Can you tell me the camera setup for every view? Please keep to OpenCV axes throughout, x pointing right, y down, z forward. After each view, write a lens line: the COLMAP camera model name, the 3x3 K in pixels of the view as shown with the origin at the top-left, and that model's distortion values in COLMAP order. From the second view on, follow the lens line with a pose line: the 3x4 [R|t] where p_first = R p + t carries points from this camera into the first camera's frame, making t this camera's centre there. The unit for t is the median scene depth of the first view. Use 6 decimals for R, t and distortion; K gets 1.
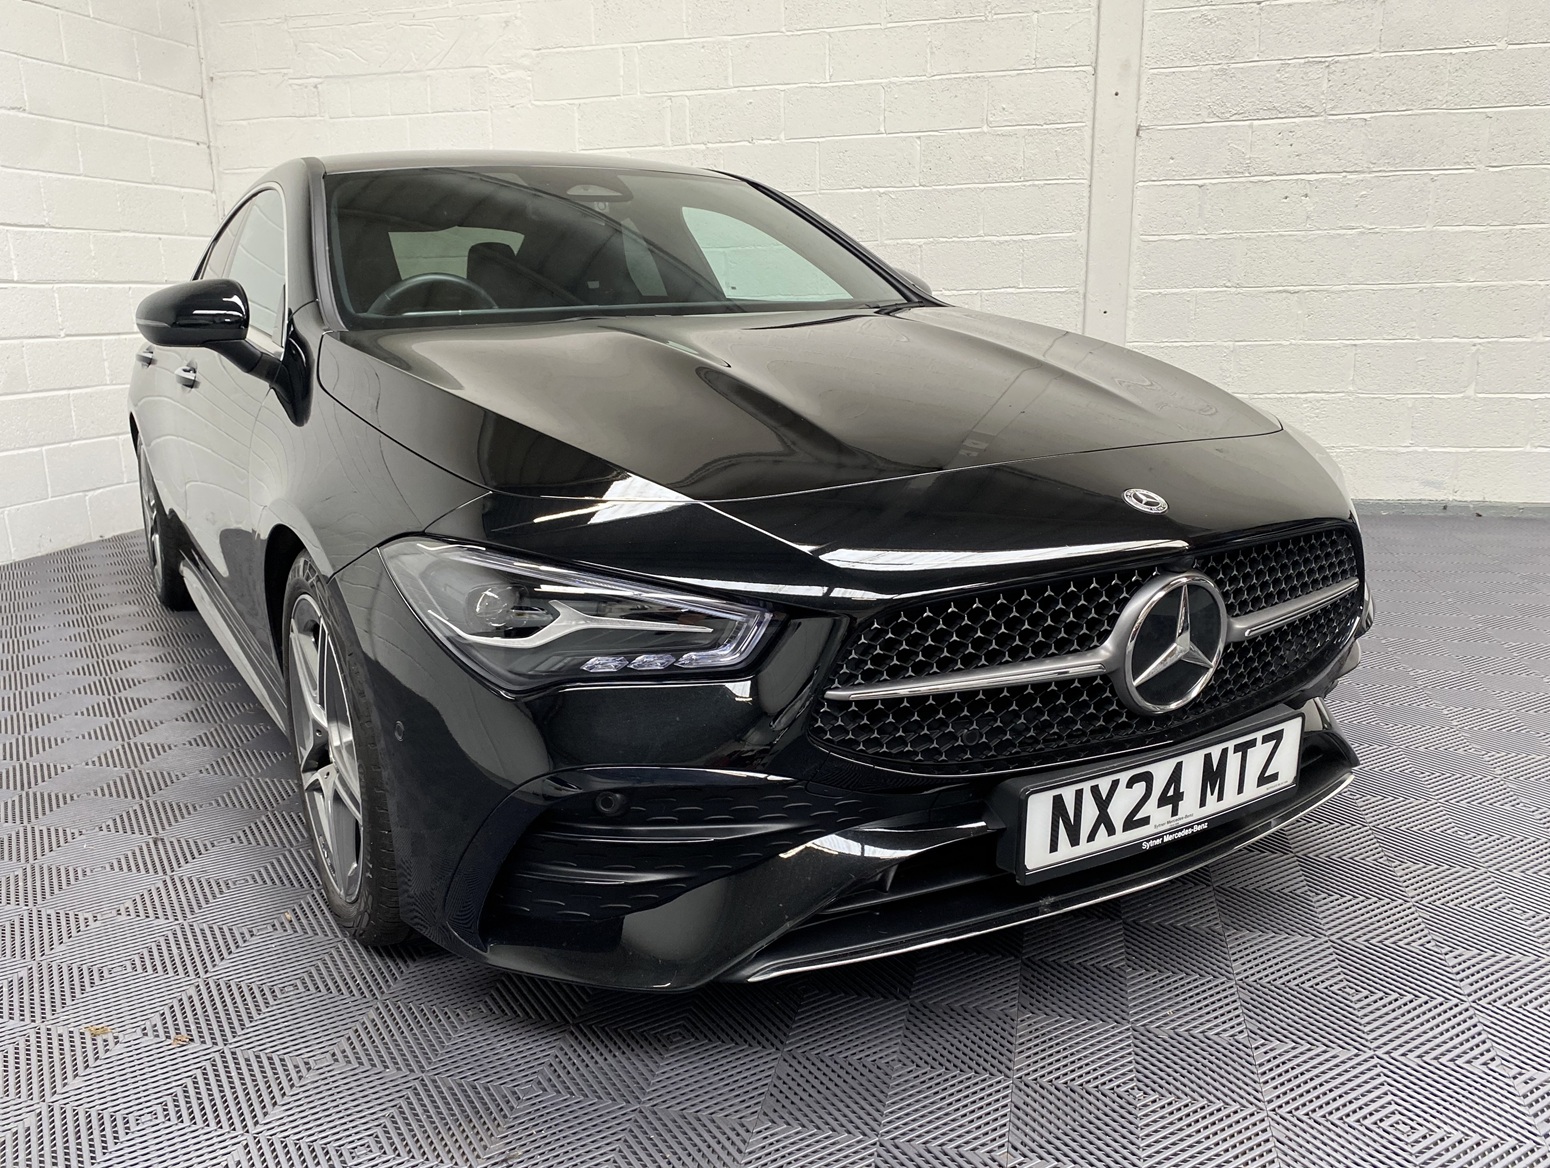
lens RADIAL K [[1192.8, 0, 759.5], [0, 1192.8, 585.3], [0, 0, 1]] dist [0.001720, 0.010835]
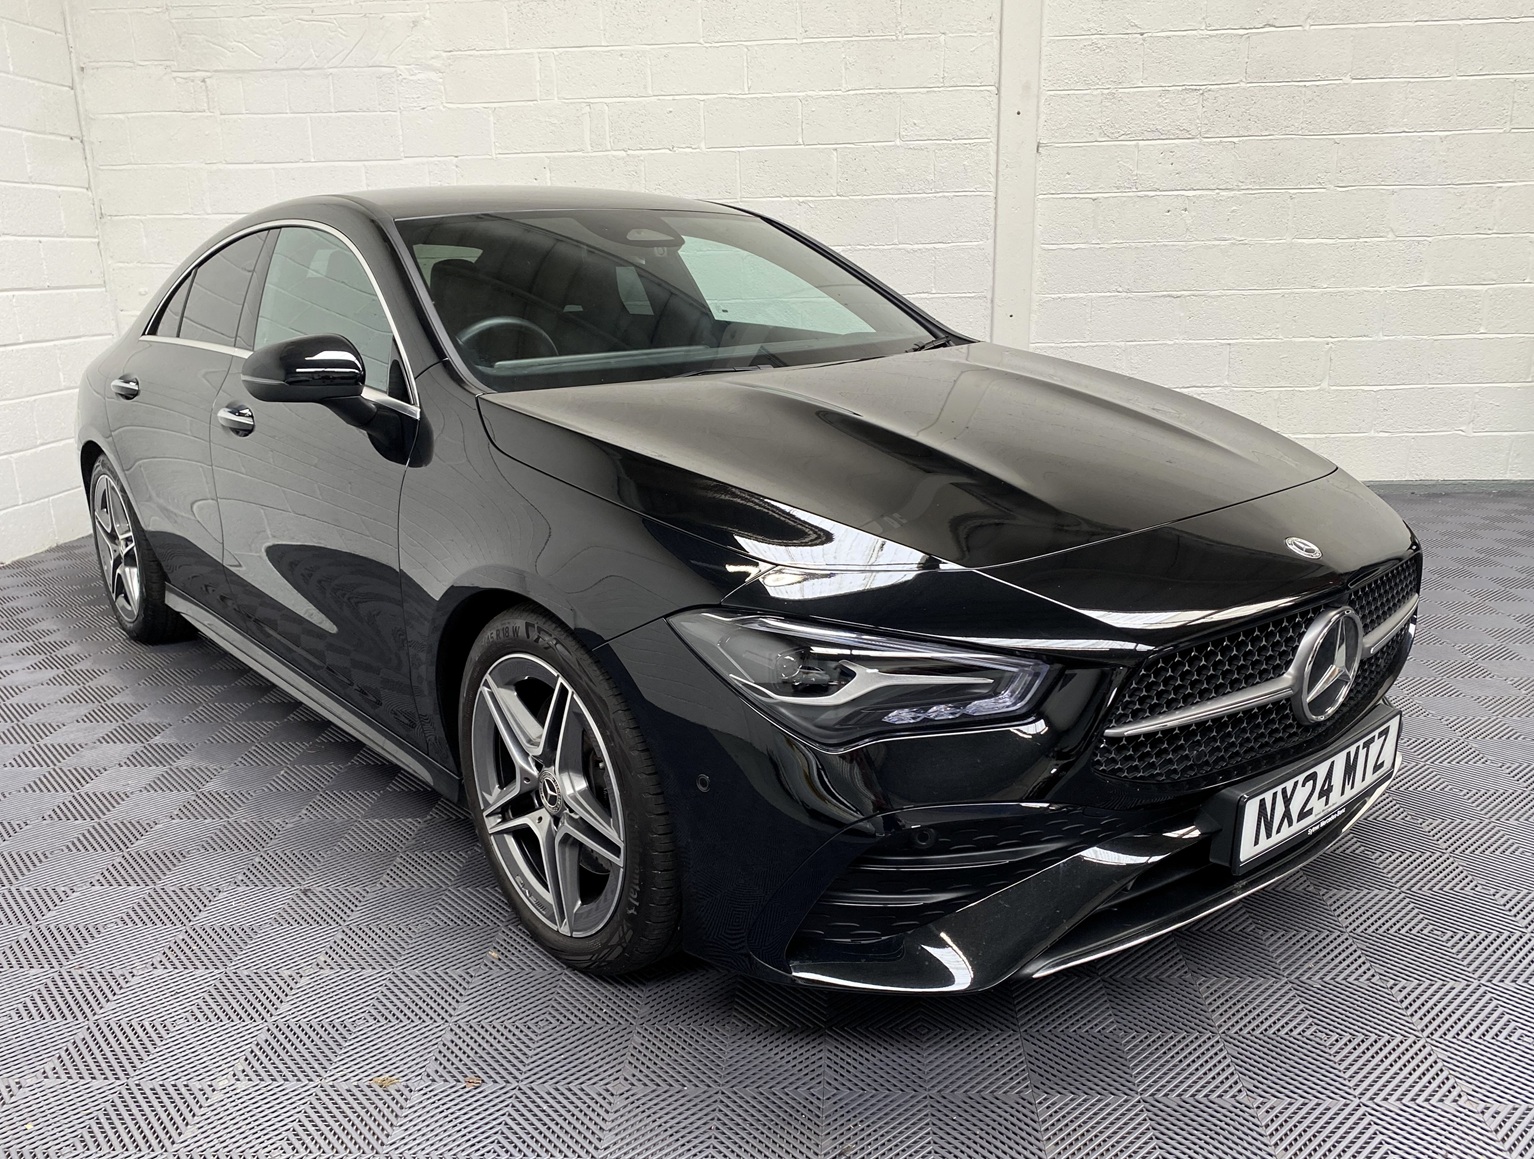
lens RADIAL K [[1190.8, 0, 767.0], [0, 1190.8, 579.5], [0, 0, 1]] dist [0.003648, 0.009664]
pose [[0.984810, -0.045915, 0.167452, -0.381867], [0.042351, 0.998795, 0.024795, -0.084967], [-0.168389, -0.017327, 0.985568, -0.089628]]
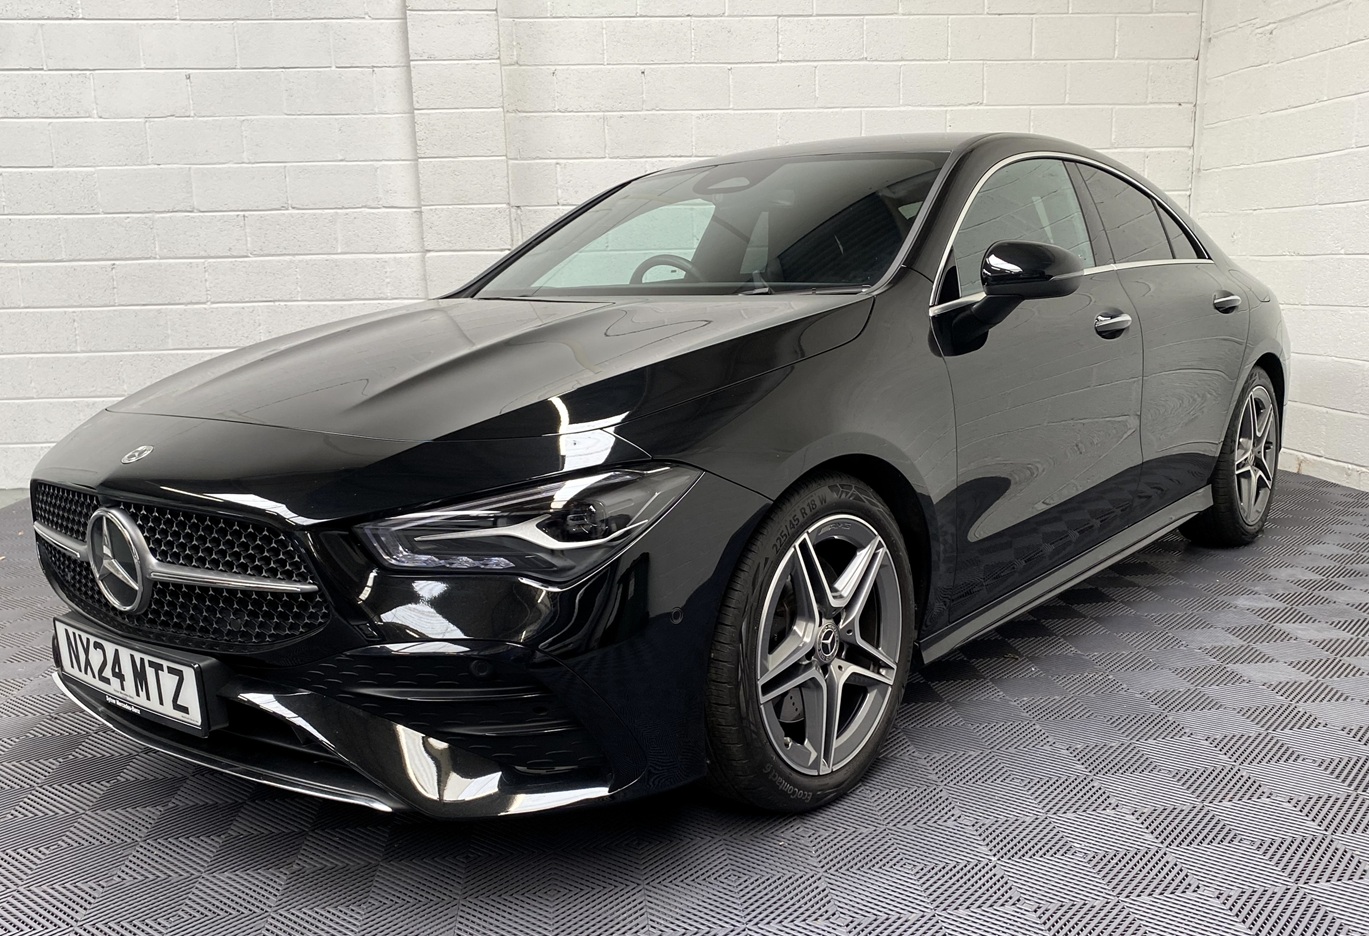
lens RADIAL K [[1250.5, 0, 775.4], [0, 1250.5, 528.4], [0, 0, 1]] dist [0.004277, 0.005759]
pose [[0.369974, 0.206275, -0.905853, 1.748231], [-0.203449, 0.969362, 0.137643, -0.306834], [0.906492, 0.133371, 0.400605, 1.014447]]
